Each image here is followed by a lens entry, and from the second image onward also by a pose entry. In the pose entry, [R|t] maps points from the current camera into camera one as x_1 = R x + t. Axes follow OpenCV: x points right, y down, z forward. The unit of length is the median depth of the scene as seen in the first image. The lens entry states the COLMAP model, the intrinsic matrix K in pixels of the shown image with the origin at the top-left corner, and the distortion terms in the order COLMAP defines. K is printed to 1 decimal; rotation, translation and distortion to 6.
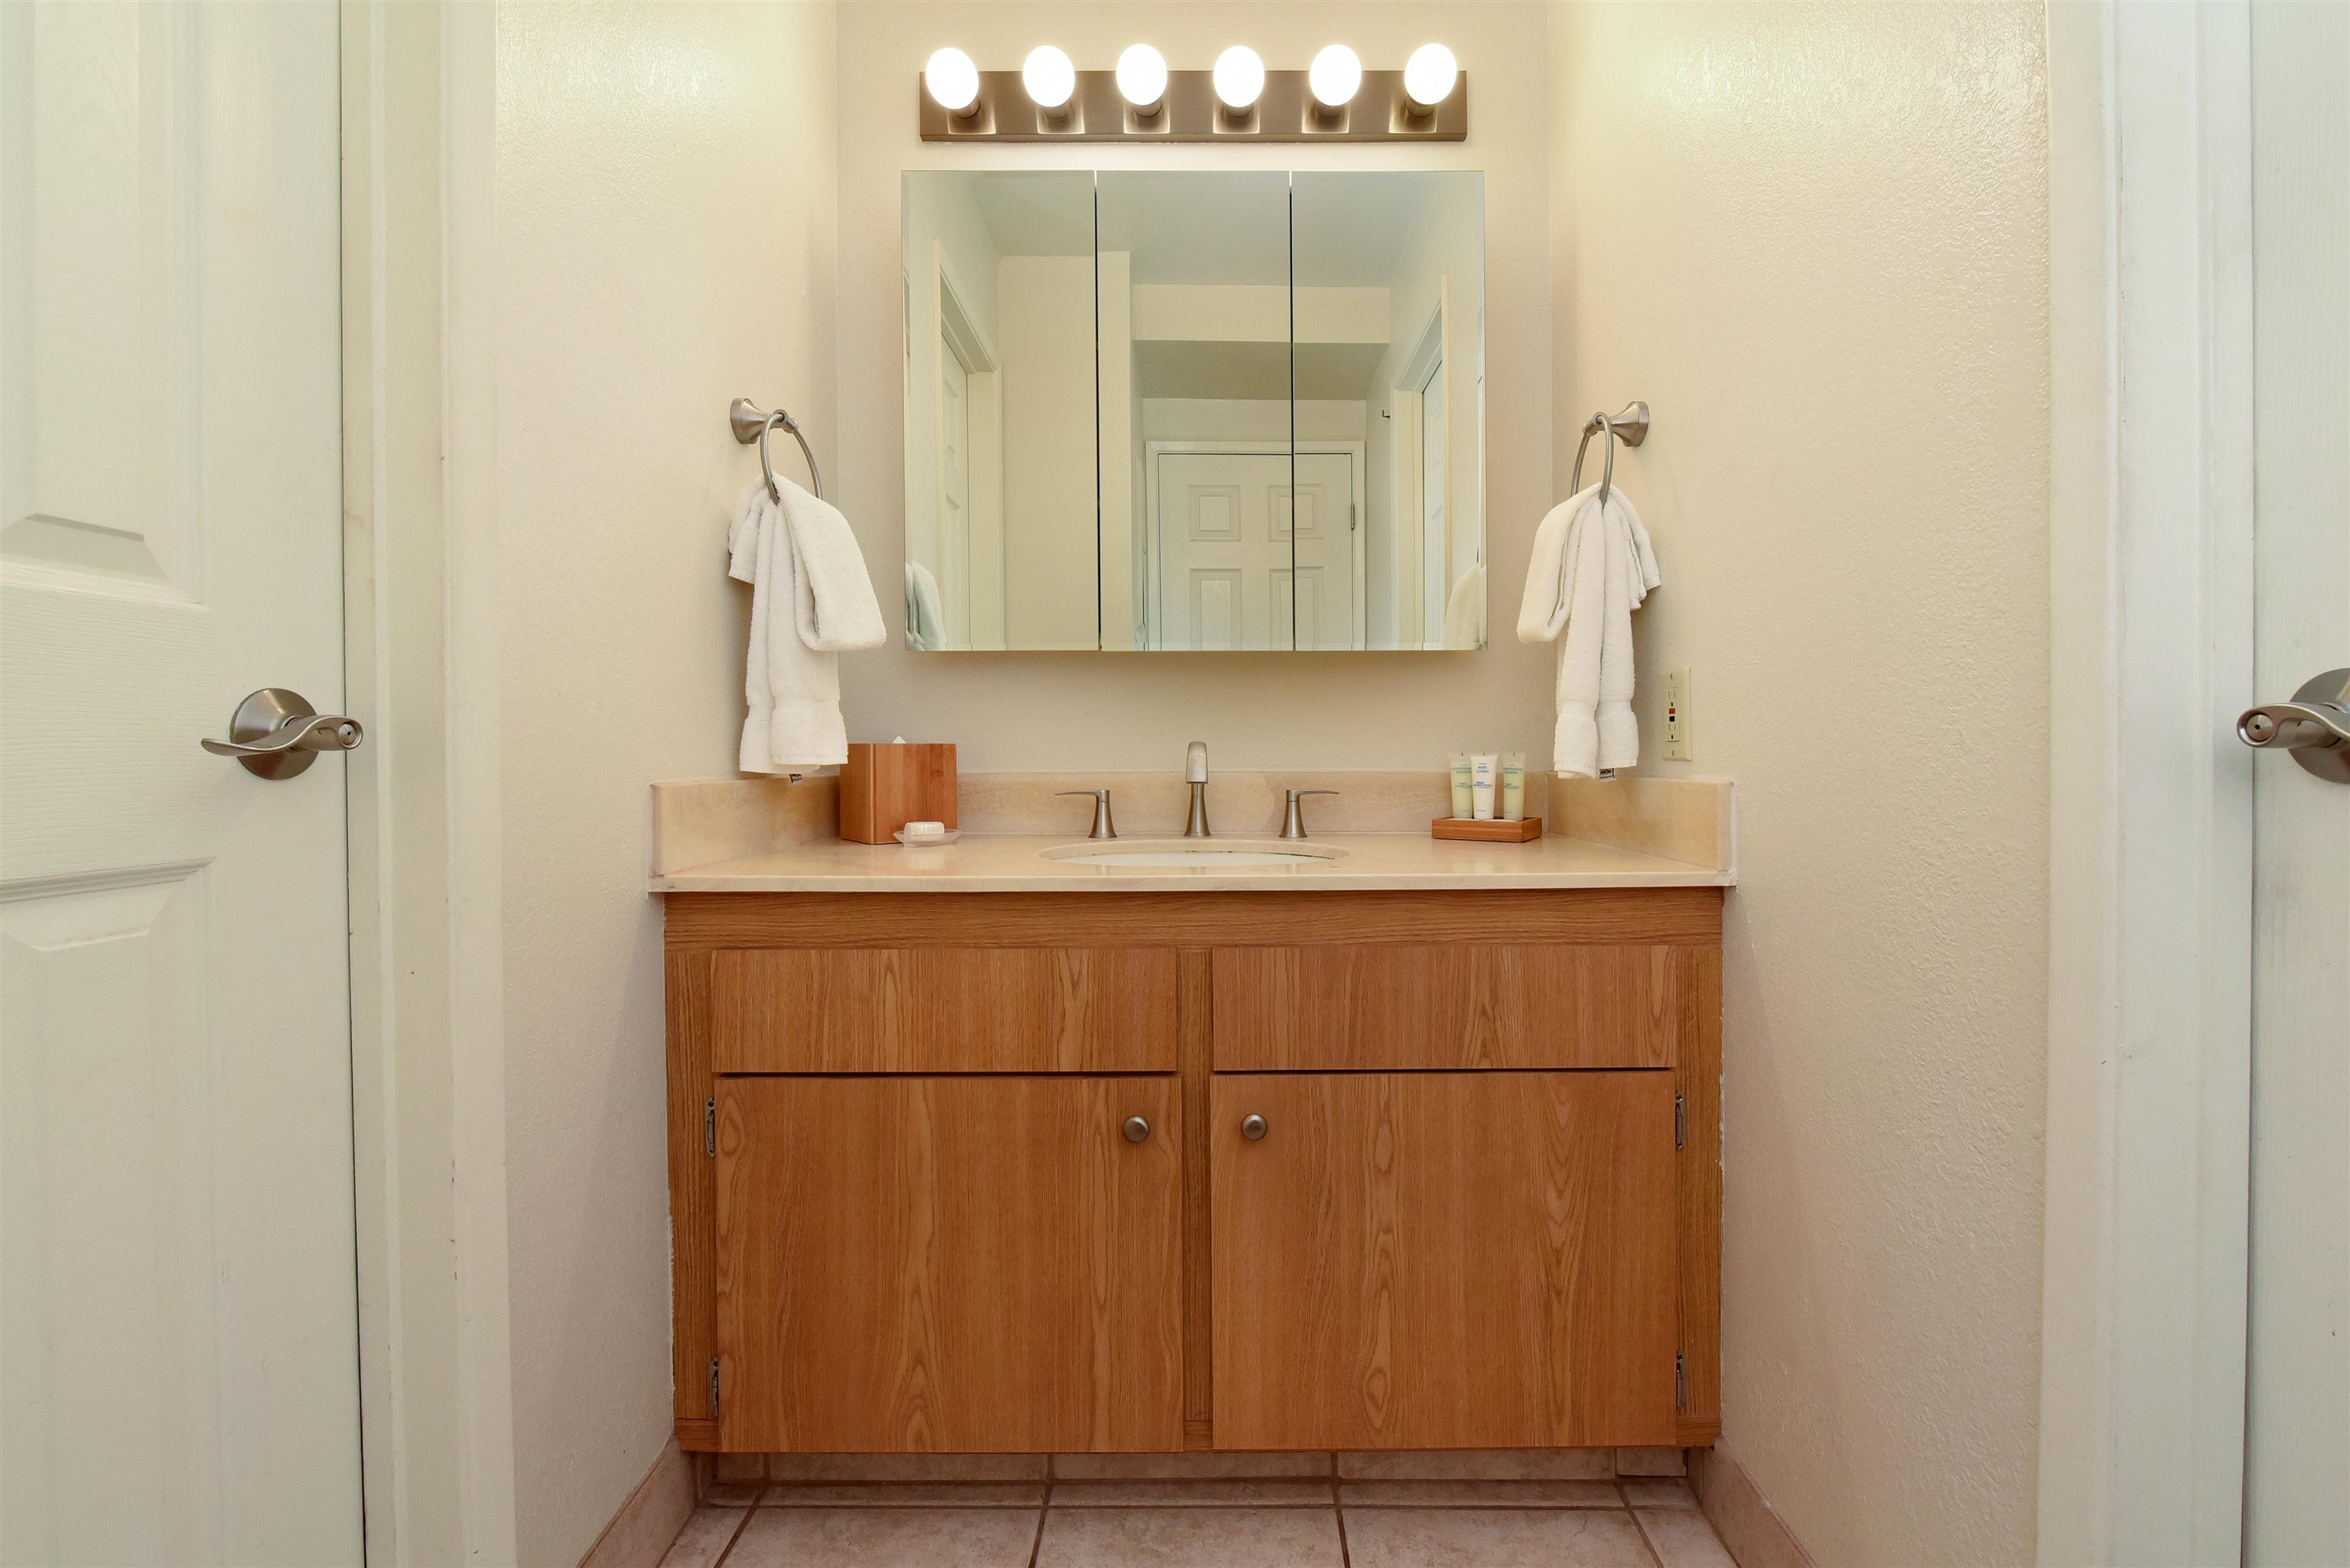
lens RADIAL K [[967.7, 0, 1173.0], [0, 967.7, 777.5], [0, 0, 1]] dist [-0.001083, -0.000286]
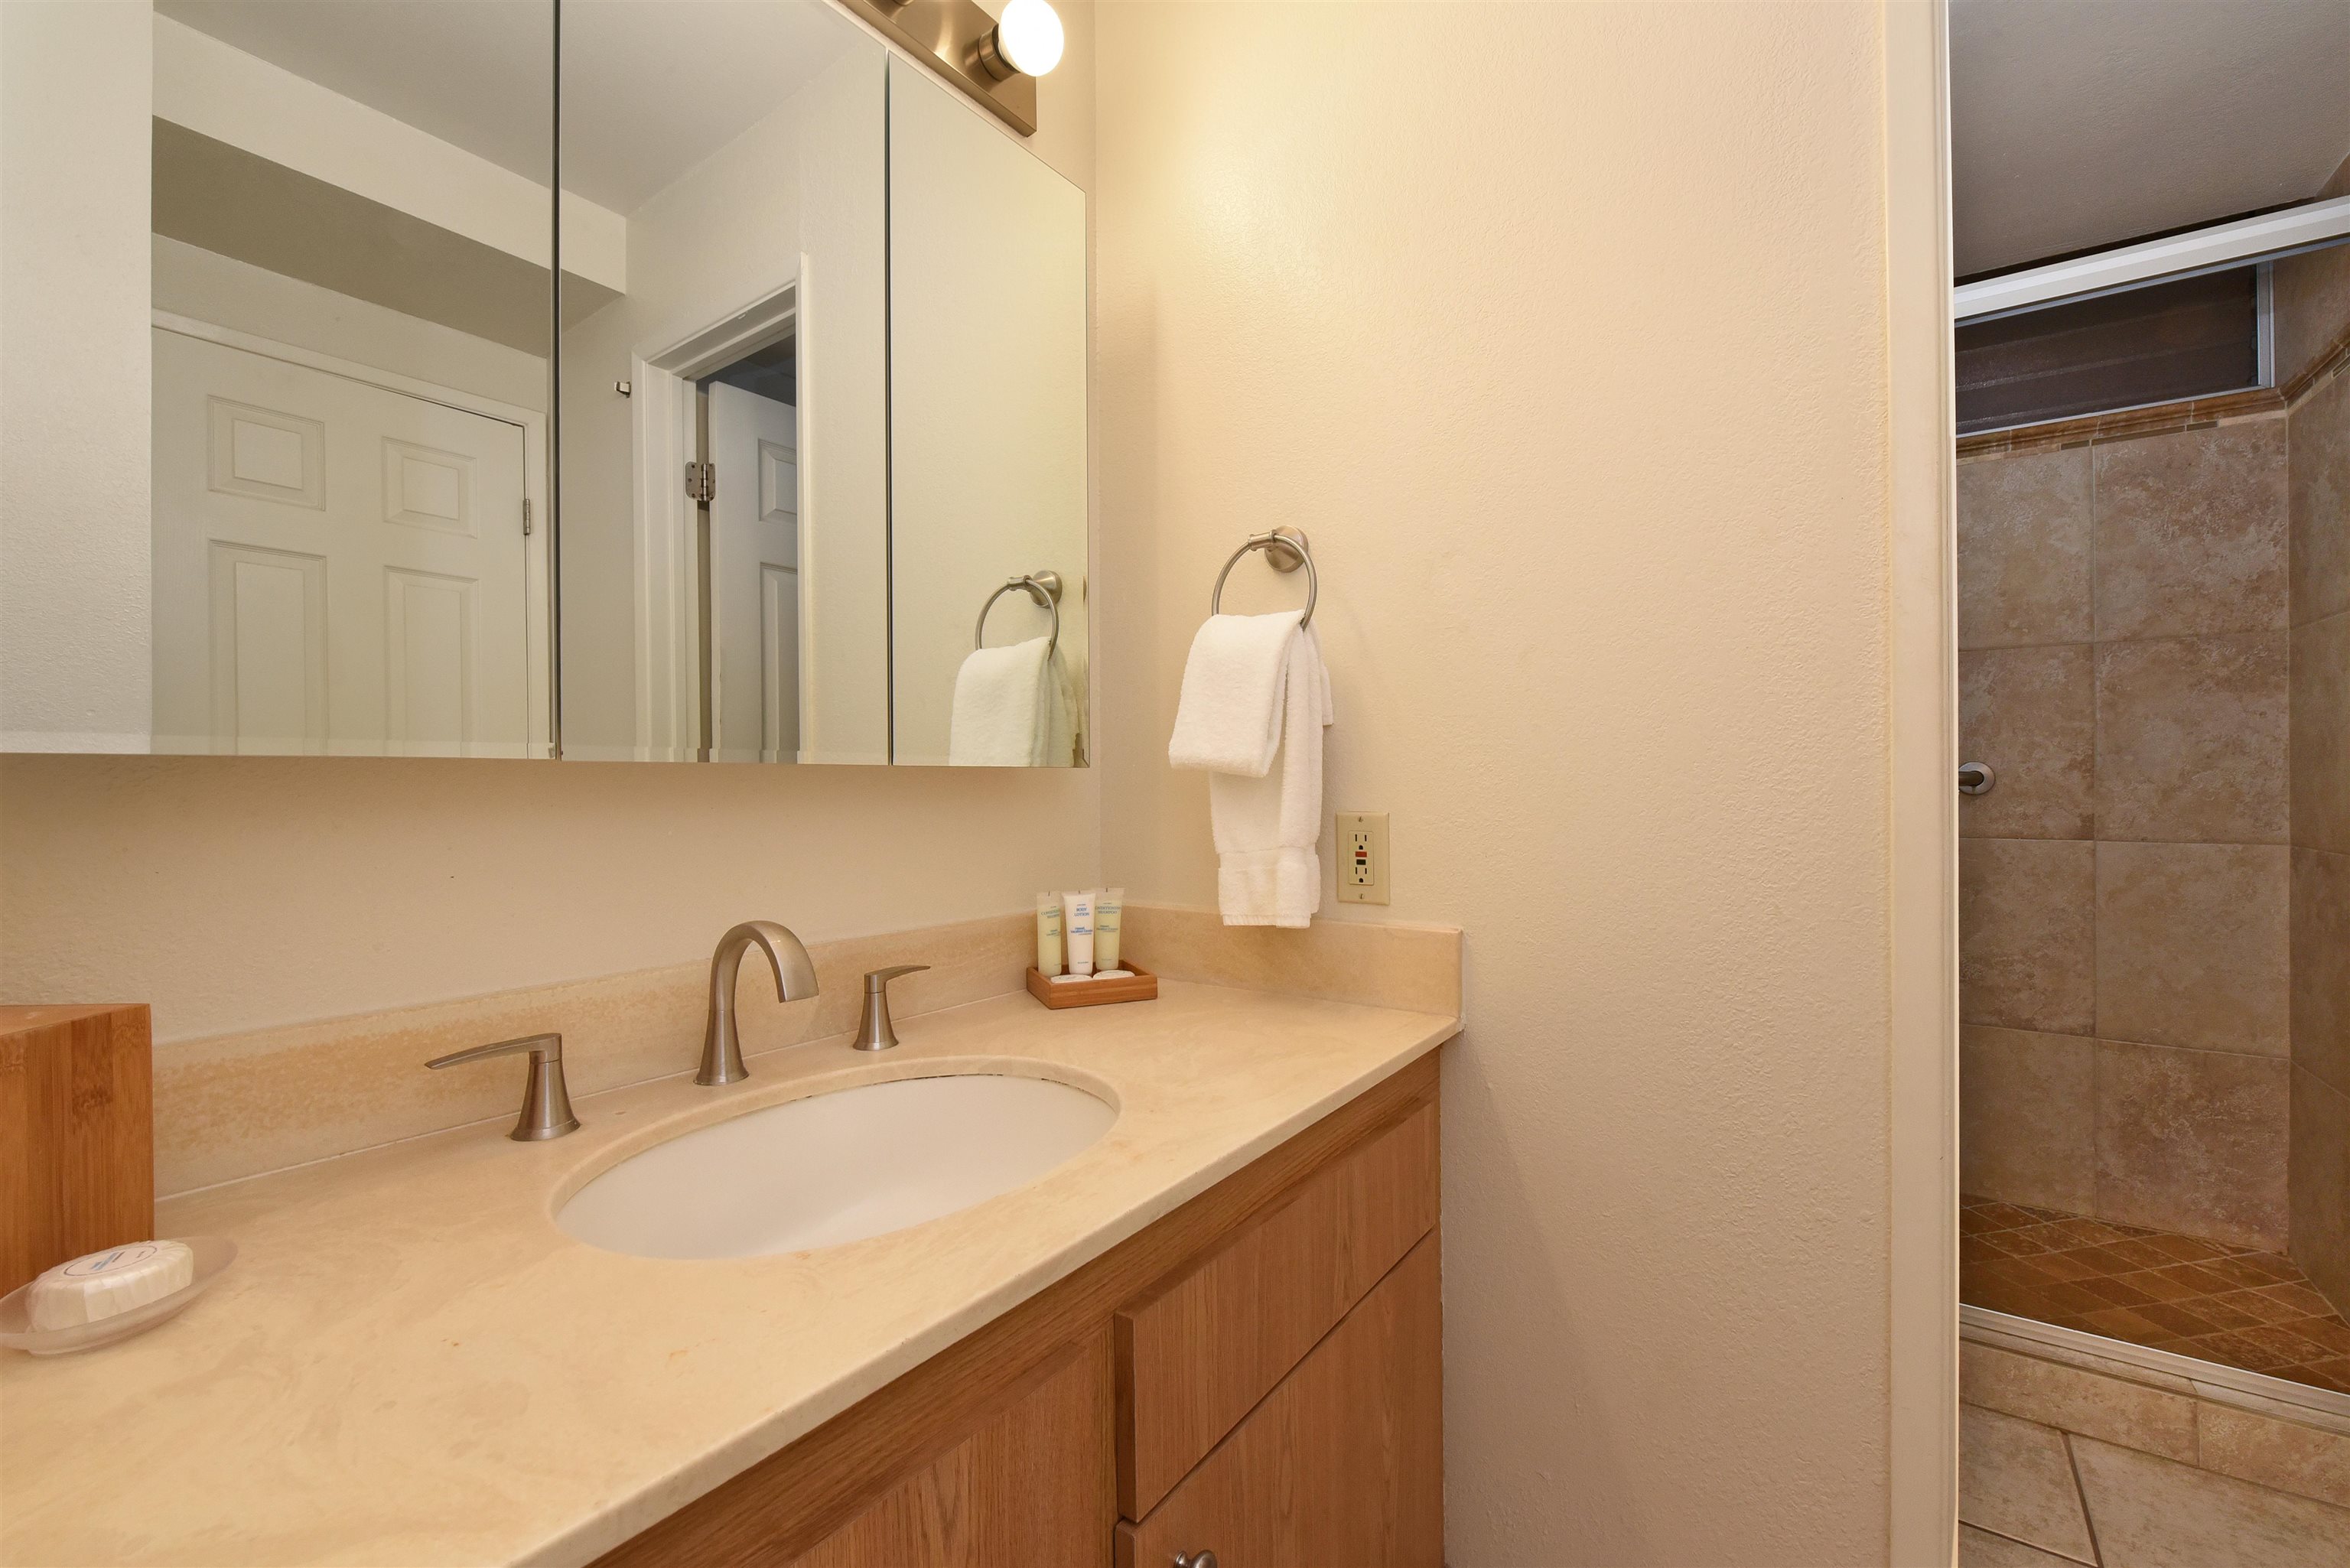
lens RADIAL K [[967.1, 0, 1175.0], [0, 967.1, 784.0], [0, 0, 1]] dist [-0.001764, 0.000208]
pose [[0.561108, -0.009738, 0.827685, -0.322108], [0.033088, 0.999395, -0.010673, -0.107398], [-0.827081, 0.033375, 0.561091, 0.471194]]
